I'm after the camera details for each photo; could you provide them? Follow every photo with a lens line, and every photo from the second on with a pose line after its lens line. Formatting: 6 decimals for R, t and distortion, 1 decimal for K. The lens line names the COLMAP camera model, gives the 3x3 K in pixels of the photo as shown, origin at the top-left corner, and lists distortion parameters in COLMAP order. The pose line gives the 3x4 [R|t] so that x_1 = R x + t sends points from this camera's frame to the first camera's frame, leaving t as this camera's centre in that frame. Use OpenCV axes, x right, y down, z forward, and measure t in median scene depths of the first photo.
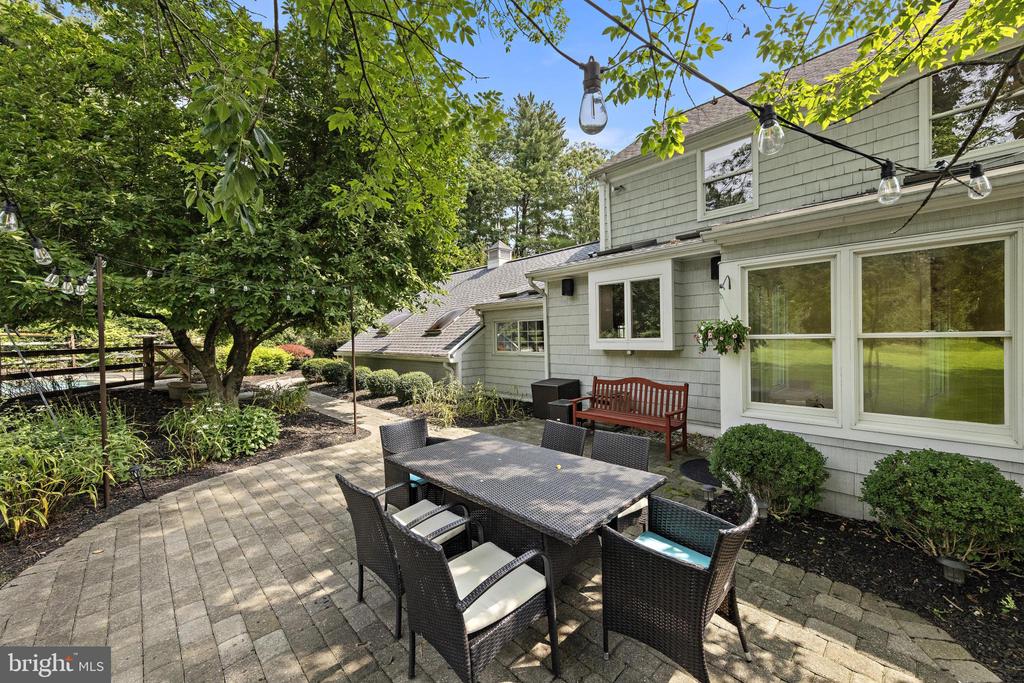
lens RADIAL K [[399.9, 0, 524.1], [0, 399.9, 340.3], [0, 0, 1]] dist [0.000860, -0.000038]
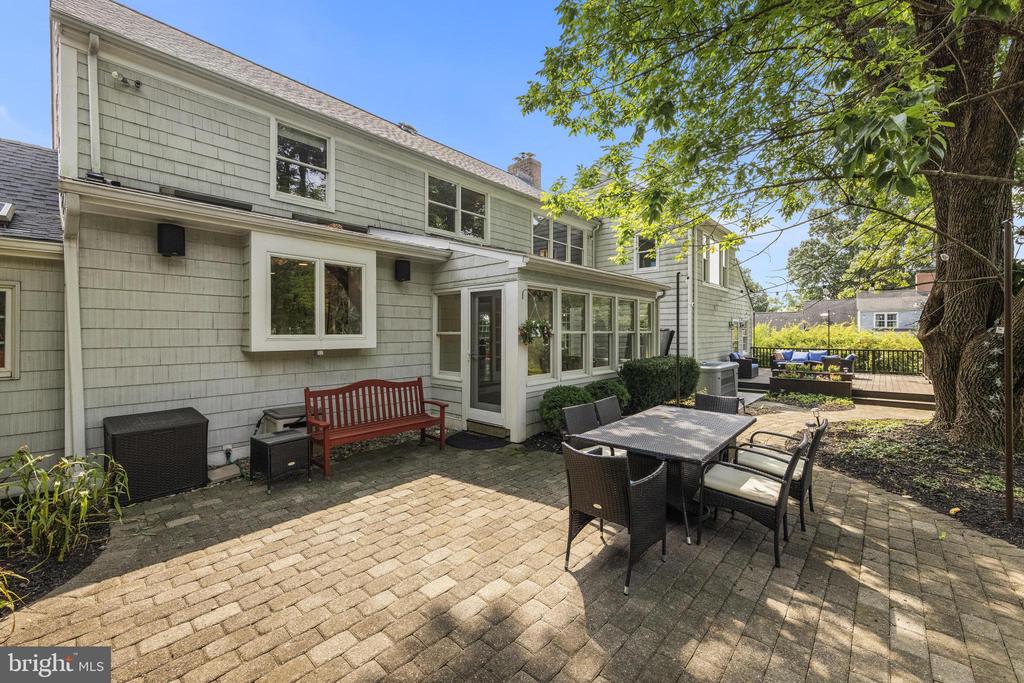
lens RADIAL K [[406.3, 0, 516.1], [0, 406.3, 337.1], [0, 0, 1]] dist [0.002392, -0.000139]
pose [[-0.053833, 0.008950, 0.998510, -0.561329], [0.015043, 0.999854, -0.008151, 0.011947], [-0.998437, 0.014582, -0.053959, 0.672008]]
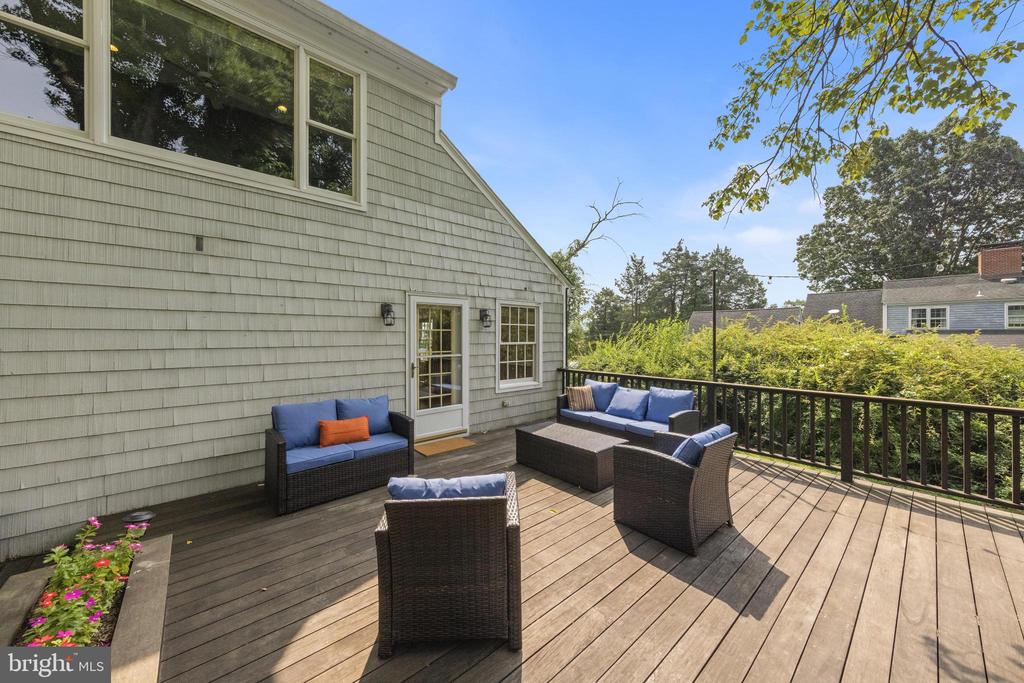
lens RADIAL K [[361.1, 0, 512.5], [0, 361.1, 335.8], [0, 0, 1]] dist [0.002821, -0.000017]
pose [[0.071675, 0.019166, 0.997244, 1.066281], [0.009594, 0.999756, -0.019904, 0.005126], [-0.997382, 0.010995, 0.071474, -1.037525]]
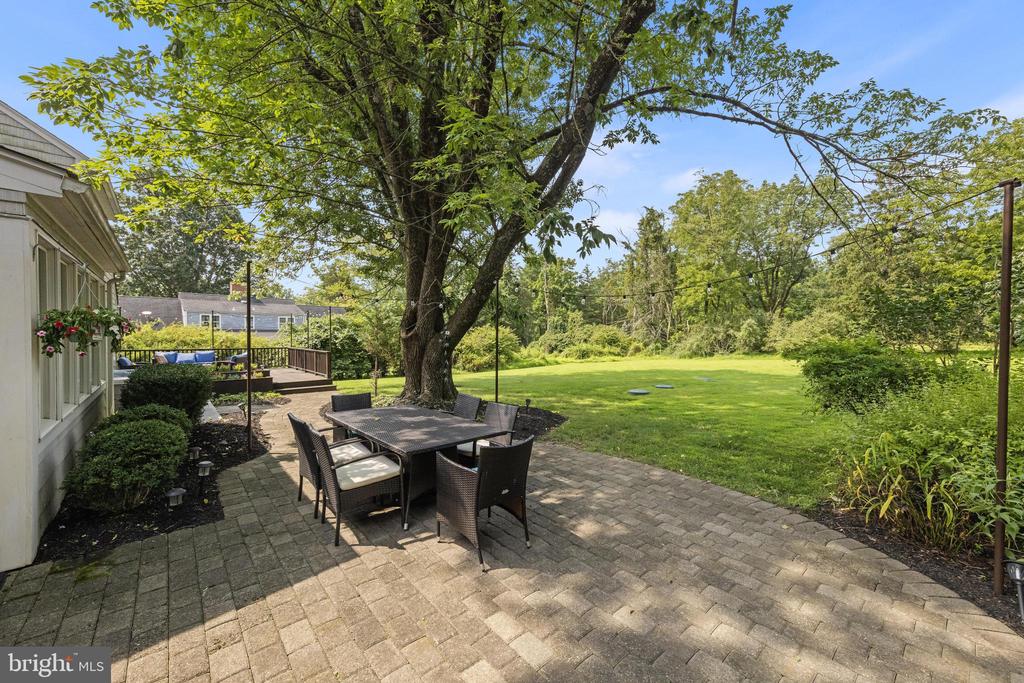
lens RADIAL K [[399.9, 0, 524.1], [0, 399.9, 340.3], [0, 0, 1]] dist [0.000860, -0.000038]
pose [[-0.998650, 0.011980, 0.050544, -0.212395], [0.013292, 0.999582, 0.025692, 0.002081], [-0.050215, 0.026329, -0.998391, 0.997409]]
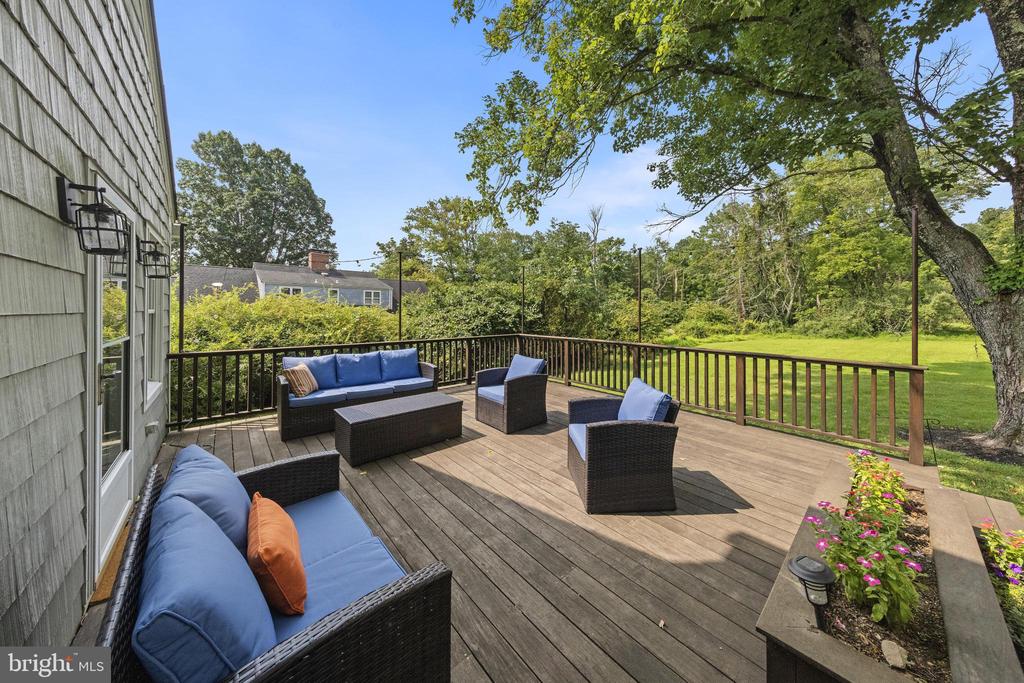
lens RADIAL K [[337.0, 0, 529.3], [0, 337.0, 310.8], [0, 0, 1]] dist [0.000528, -0.000024]
pose [[-0.998809, 0.012954, 0.047046, 1.474533], [0.013440, 0.999859, 0.010031, 0.007240], [-0.046909, 0.010651, -0.998842, -0.533145]]
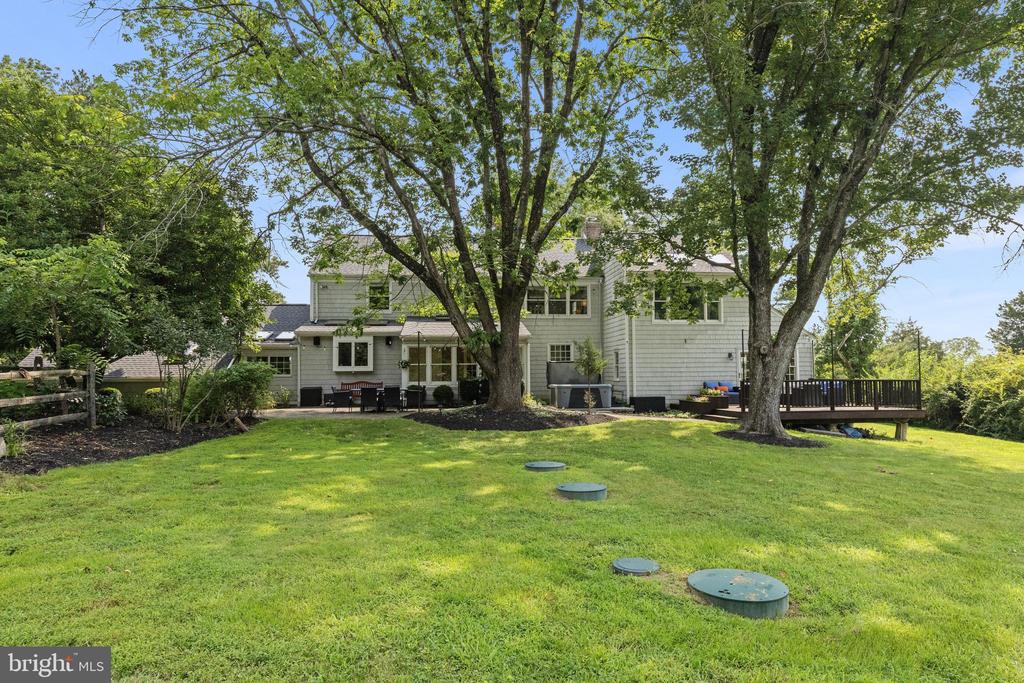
lens RADIAL K [[584.0, 0, 512.0], [0, 584.0, 341.5], [0, 0, 1]] dist [0.000030, -0.000054]
pose [[0.618336, 0.062435, 0.783430, -1.901266], [0.006512, 0.996398, -0.084547, 0.149248], [-0.785887, 0.057380, 0.615703, -1.900898]]
